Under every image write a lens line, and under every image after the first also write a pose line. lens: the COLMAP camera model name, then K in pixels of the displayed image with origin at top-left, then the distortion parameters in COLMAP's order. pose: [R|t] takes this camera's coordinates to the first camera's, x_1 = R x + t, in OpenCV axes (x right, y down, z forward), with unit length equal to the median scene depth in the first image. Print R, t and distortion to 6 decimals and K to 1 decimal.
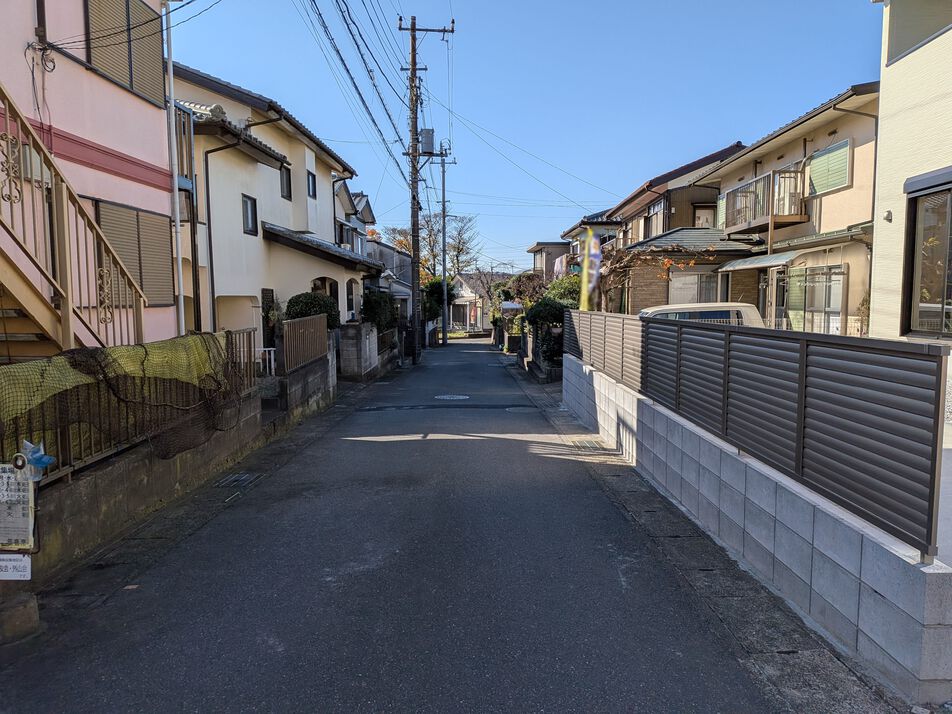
lens RADIAL K [[686.8, 0, 476.0], [0, 686.8, 357.0], [0, 0, 1]] dist [0.001002, -0.003688]
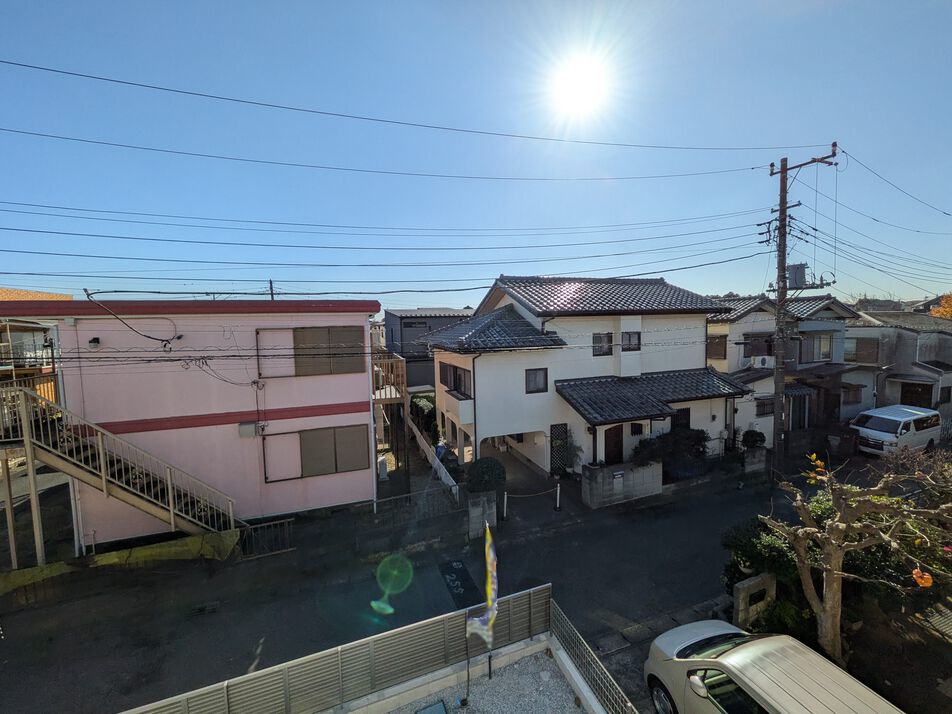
lens RADIAL K [[376.2, 0, 477.4], [0, 376.2, 353.4], [0, 0, 1]] dist [-0.000734, 0.000291]
pose [[0.362319, 0.064494, -0.929820, 0.281824], [-0.060428, 0.997130, 0.045616, -0.203172], [0.930093, 0.039660, 0.365176, 0.380710]]
